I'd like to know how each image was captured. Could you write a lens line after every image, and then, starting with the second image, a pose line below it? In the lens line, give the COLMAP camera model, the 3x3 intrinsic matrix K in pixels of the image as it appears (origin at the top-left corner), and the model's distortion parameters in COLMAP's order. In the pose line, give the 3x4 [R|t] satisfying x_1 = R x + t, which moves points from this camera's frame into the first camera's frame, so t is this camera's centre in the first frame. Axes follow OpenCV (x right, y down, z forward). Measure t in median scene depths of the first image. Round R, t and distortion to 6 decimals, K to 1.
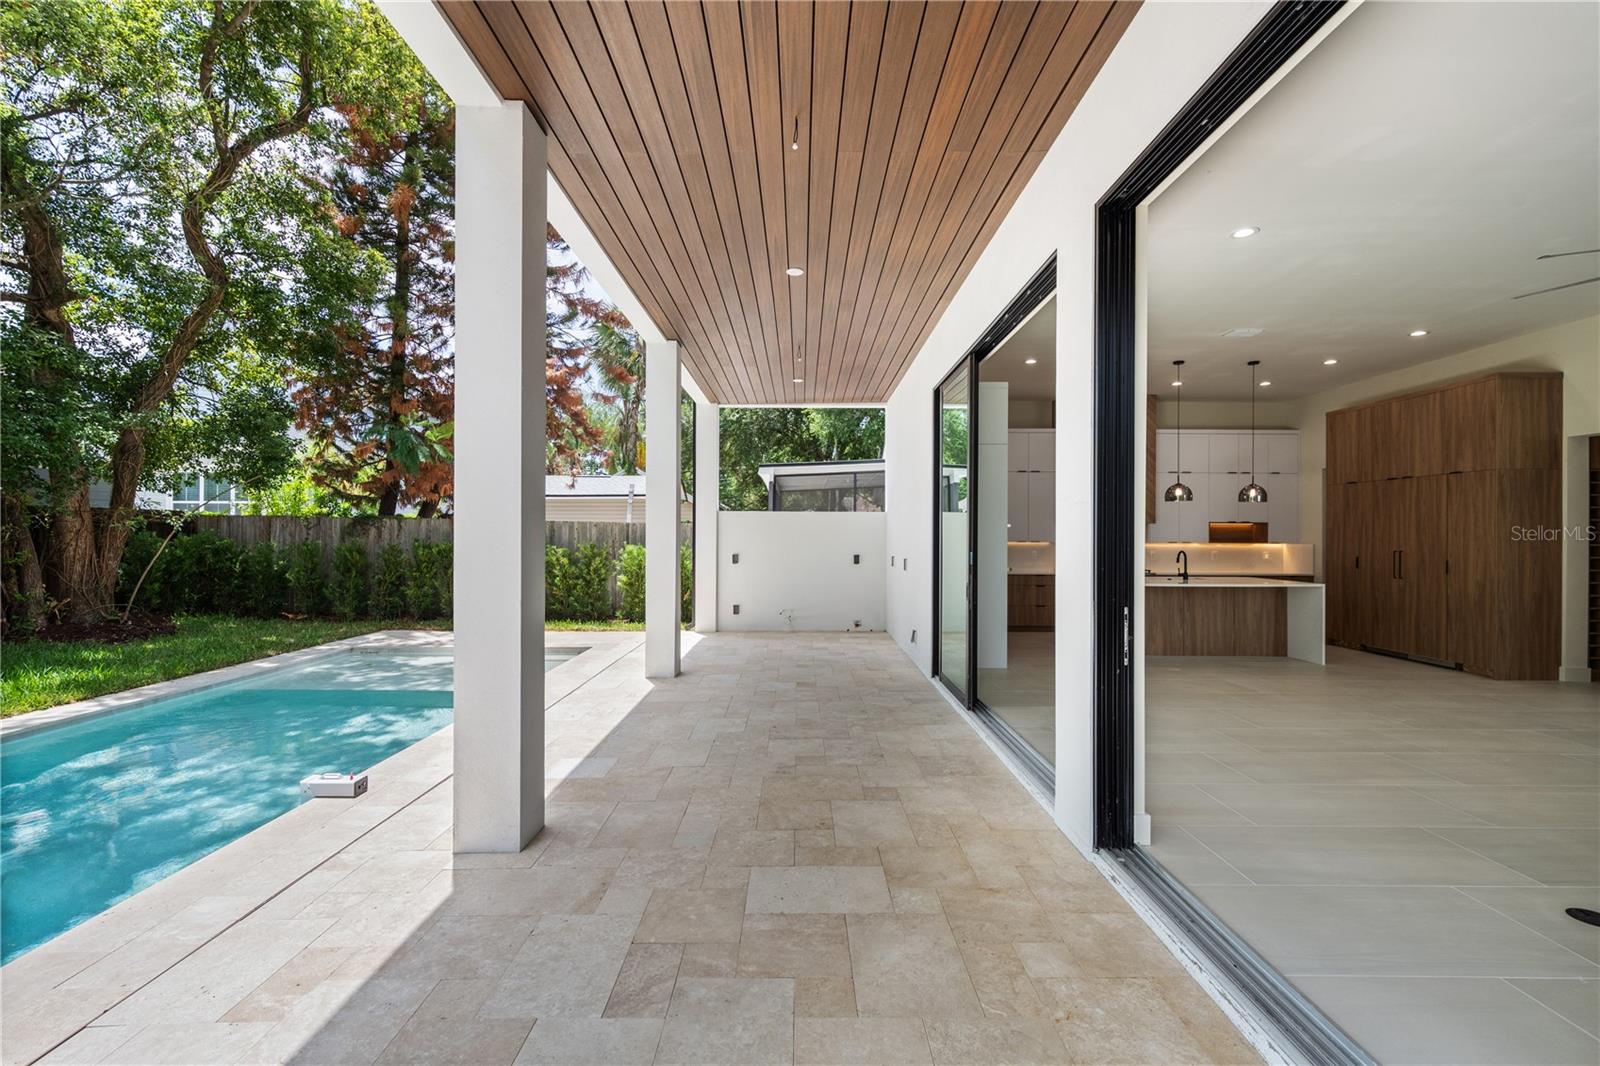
lens RADIAL K [[699.5, 0, 800.0], [0, 699.5, 533.0], [0, 0, 1]] dist [0.002100, 0.000249]
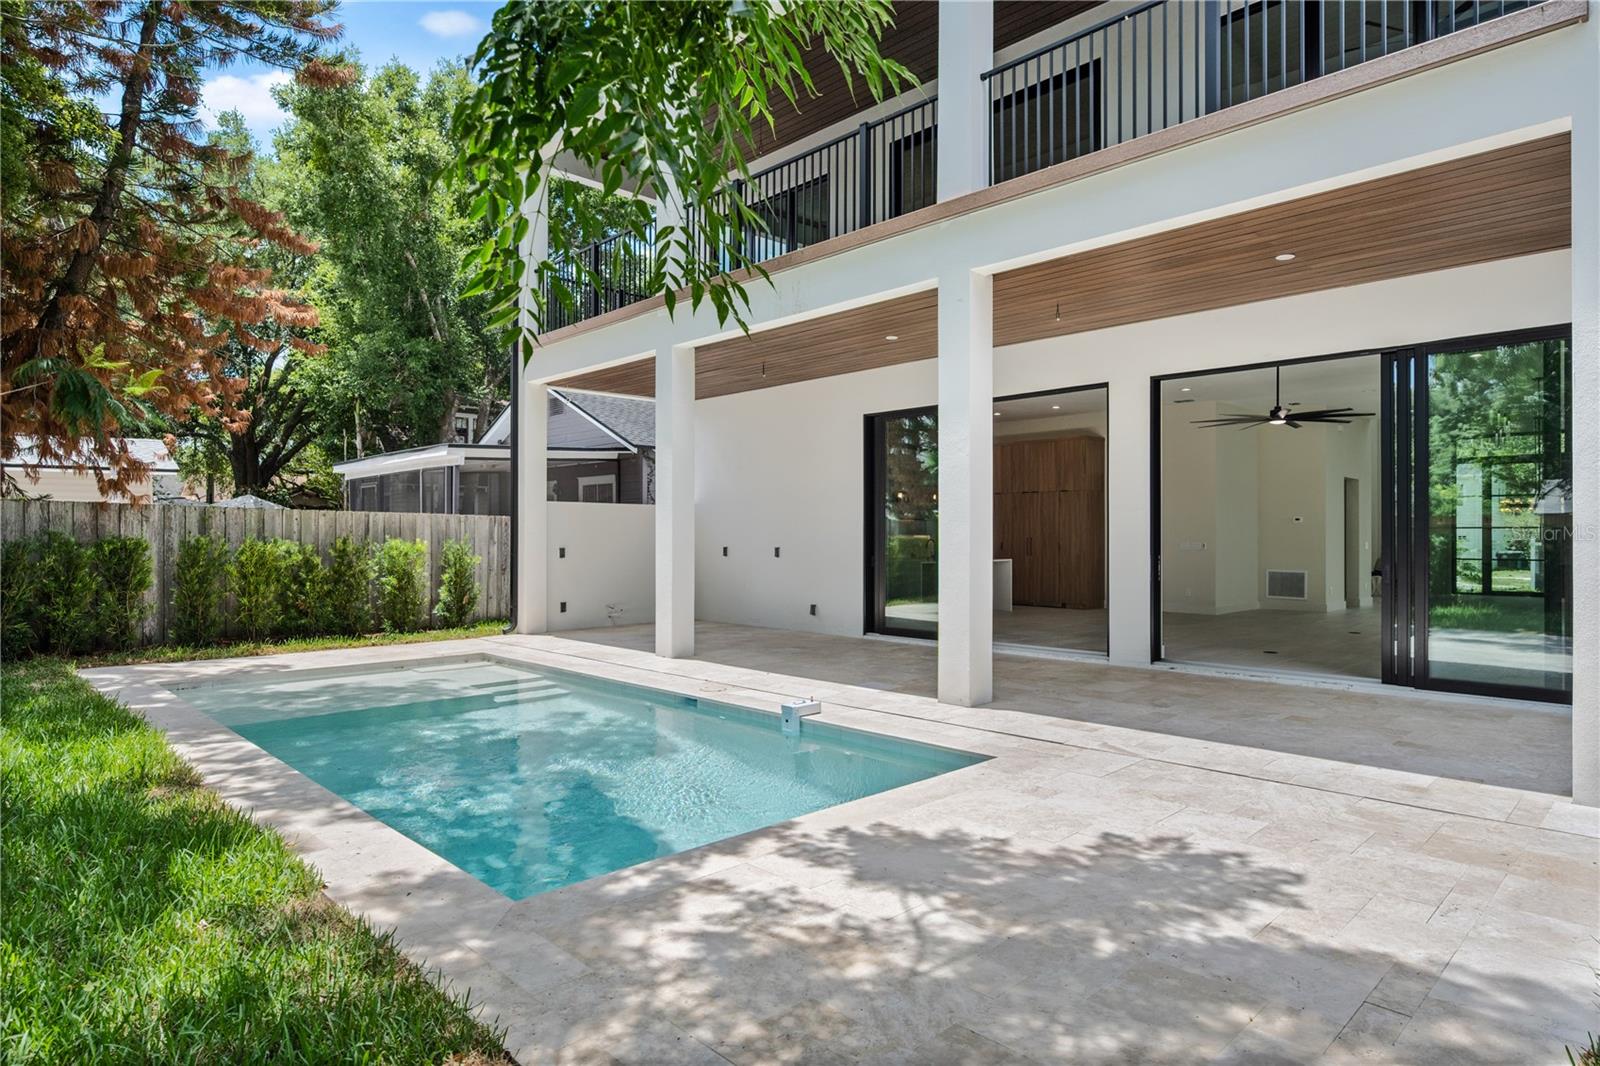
lens RADIAL K [[915.7, 0, 800.0], [0, 915.7, 533.0], [0, 0, 1]] dist [-0.002313, 0.000175]
pose [[0.717959, -0.000704, 0.696085, -0.716323], [-0.001183, 0.999997, 0.002231, 0.007165], [-0.696084, -0.002425, 0.717956, -0.099420]]
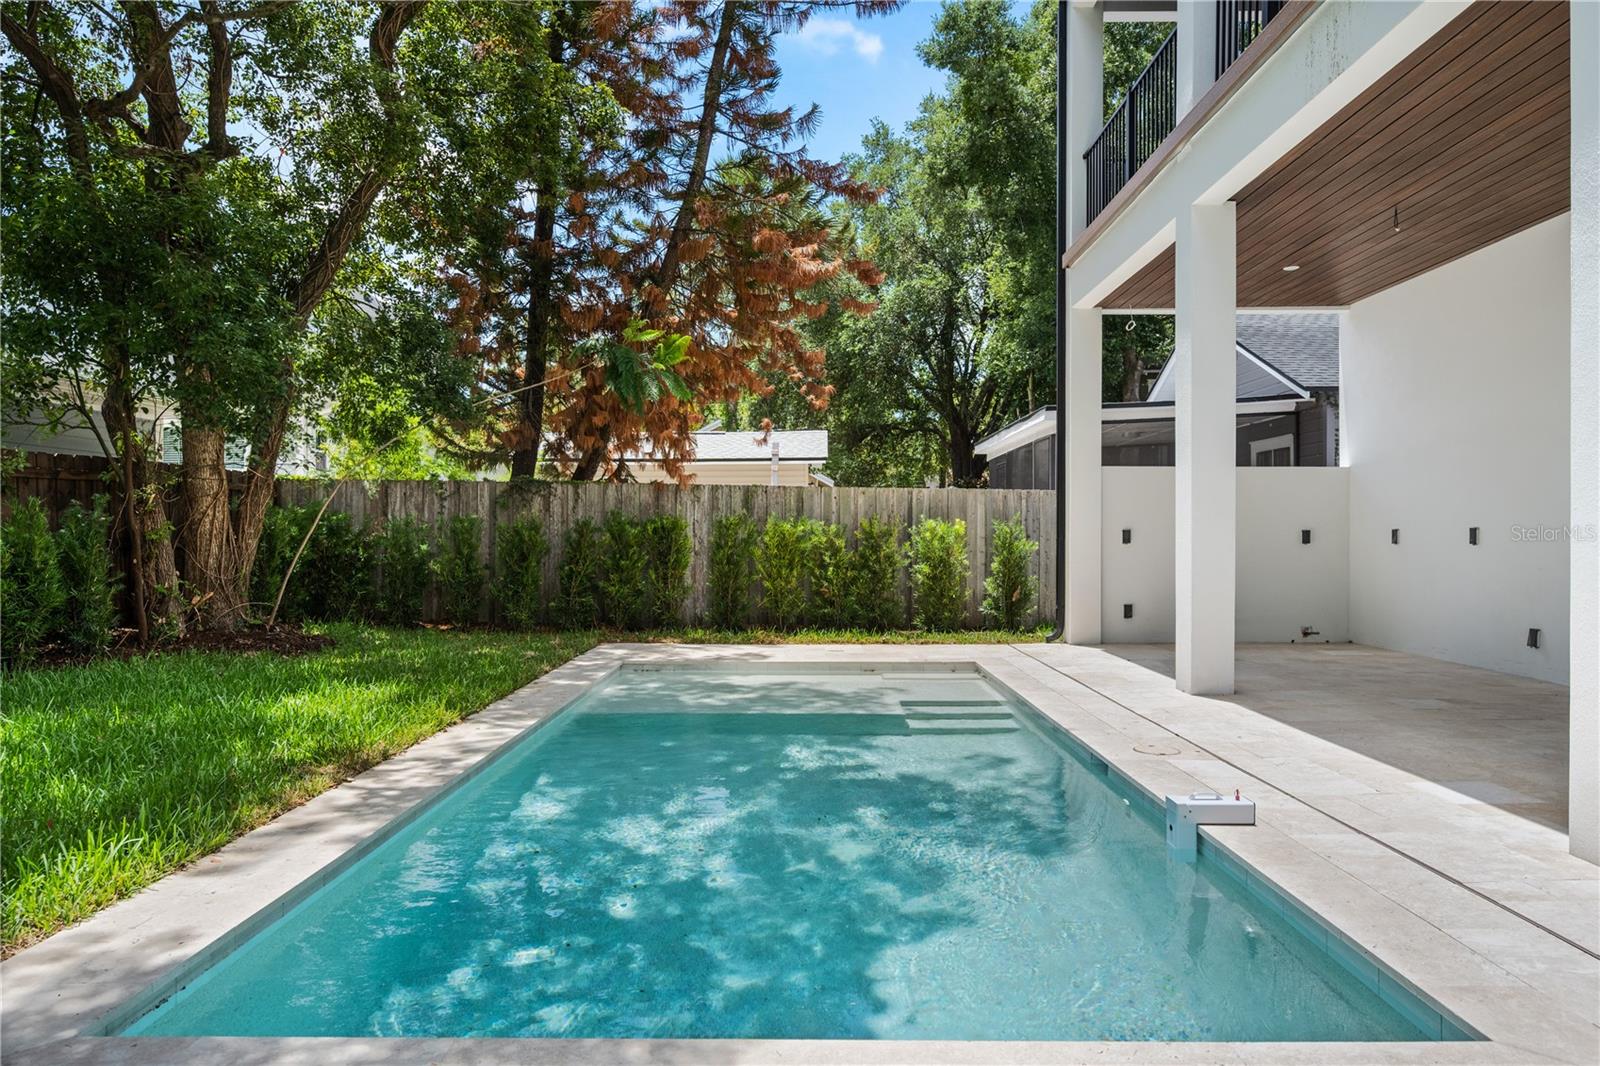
lens RADIAL K [[1047.6, 0, 800.0], [0, 1047.6, 533.0], [0, 0, 1]] dist [0.000313, 0.000187]
pose [[0.999955, -0.002825, -0.009046, -0.400412], [0.002849, 0.999993, 0.002600, 0.029801], [0.009038, -0.002626, 0.999956, -0.020076]]
